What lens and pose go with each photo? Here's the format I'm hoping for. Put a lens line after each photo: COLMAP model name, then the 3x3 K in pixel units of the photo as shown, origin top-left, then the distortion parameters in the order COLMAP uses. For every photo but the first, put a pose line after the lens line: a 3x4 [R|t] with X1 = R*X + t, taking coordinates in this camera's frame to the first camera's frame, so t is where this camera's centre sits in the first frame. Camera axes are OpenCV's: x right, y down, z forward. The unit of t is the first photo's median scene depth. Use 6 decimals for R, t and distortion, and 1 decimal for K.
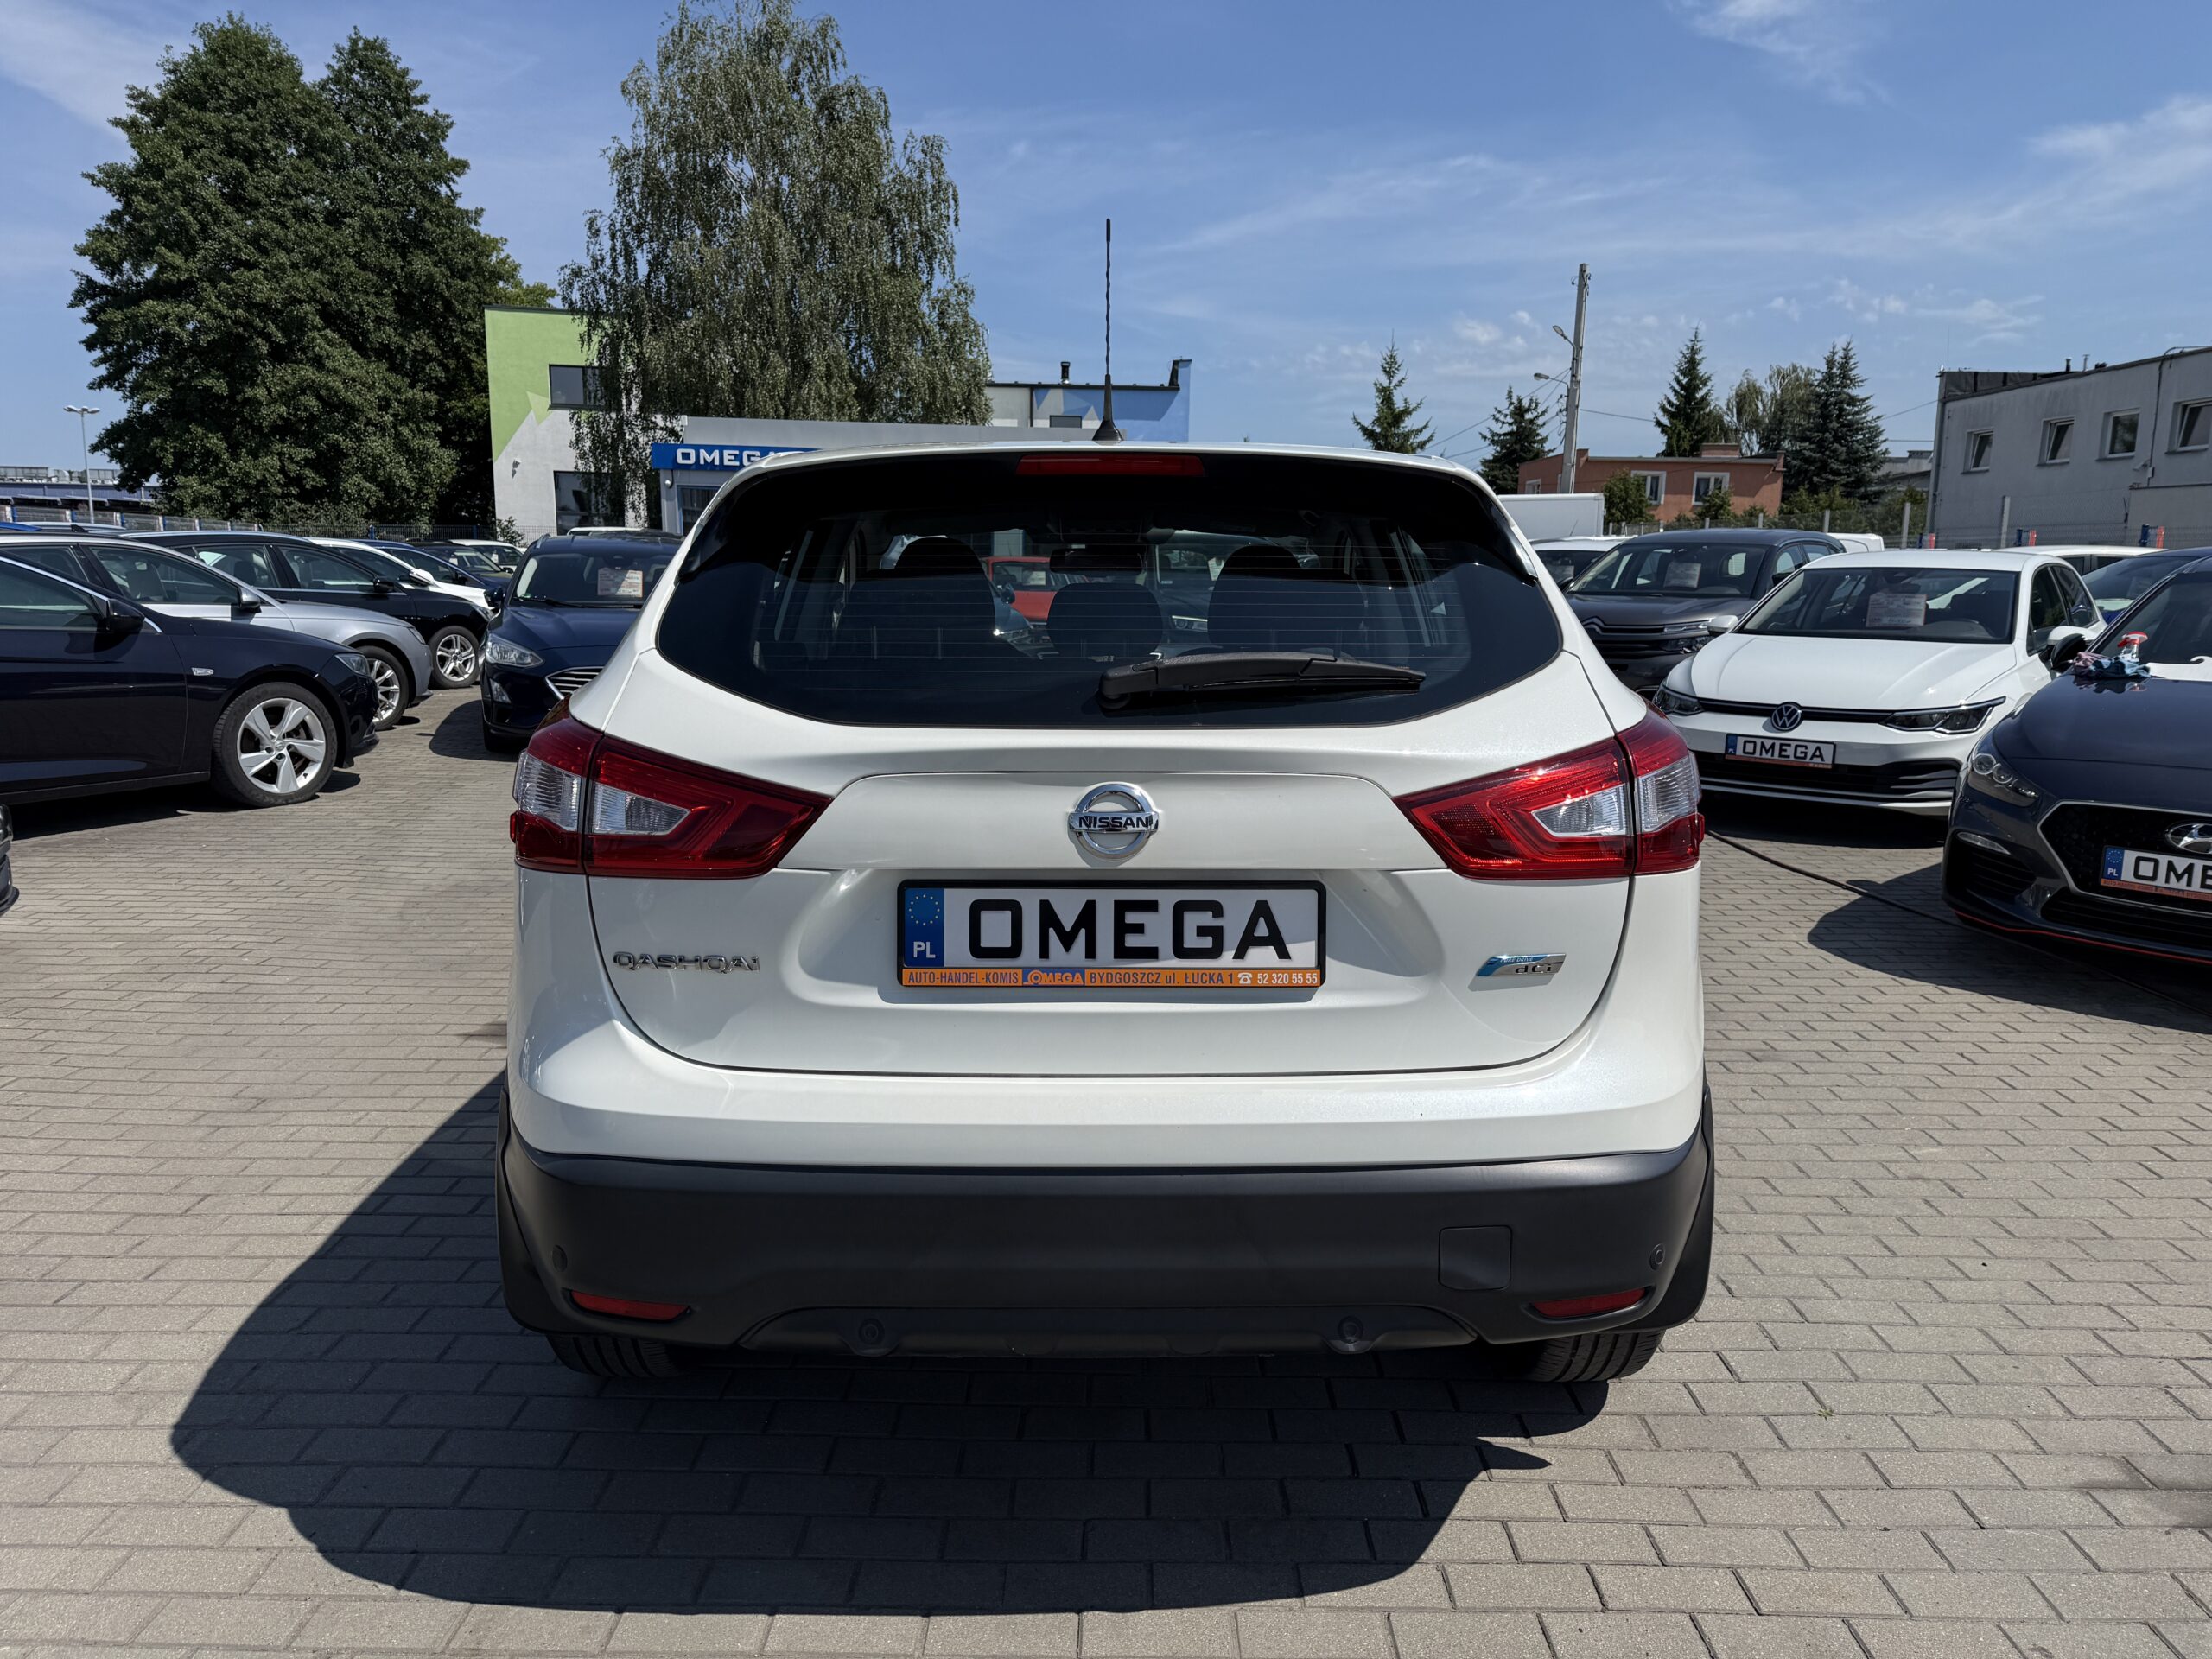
lens RADIAL K [[1558.0, 0, 1115.0], [0, 1558.0, 829.2], [0, 0, 1]] dist [0.032713, -0.042583]
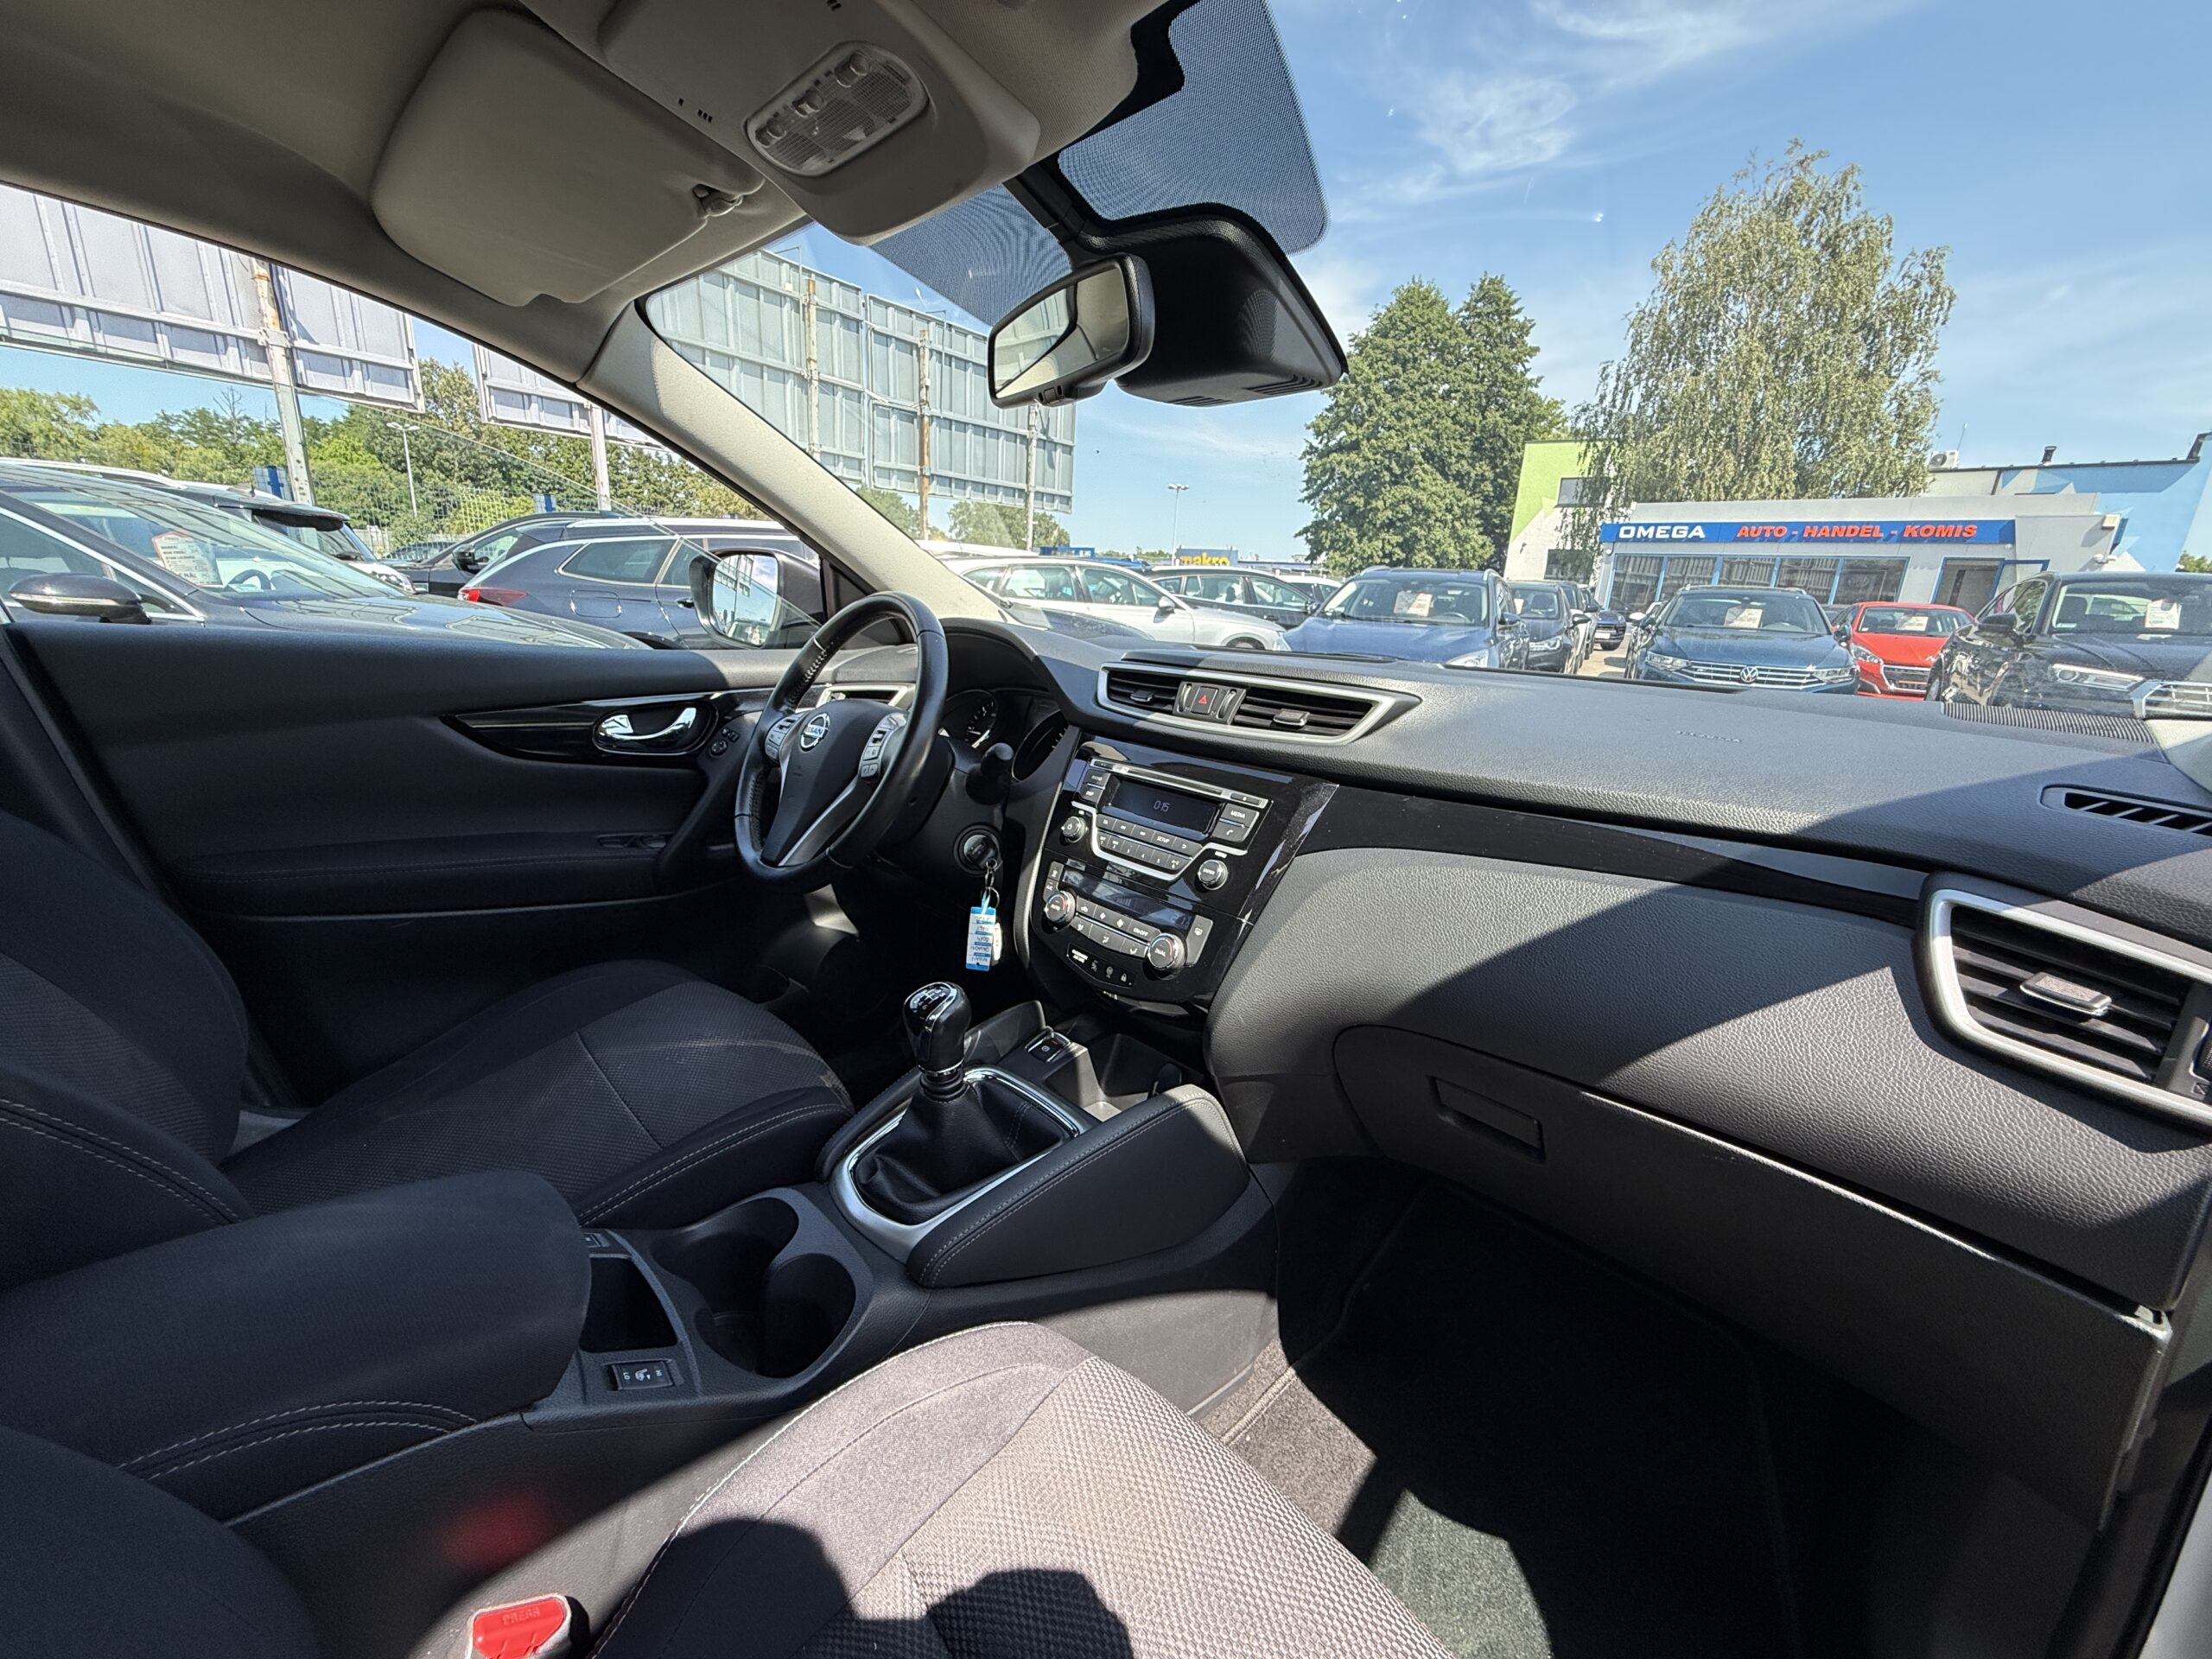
lens RADIAL K [[882.7, 0, 1112.5], [0, 882.7, 832.4], [0, 0, 1]] dist [0.002812, 0.000263]
pose [[0.683825, 0.213444, -0.697729, 0.015351], [-0.160283, 0.976841, 0.141739, -0.012211], [0.711824, 0.014910, 0.702200, 0.100659]]
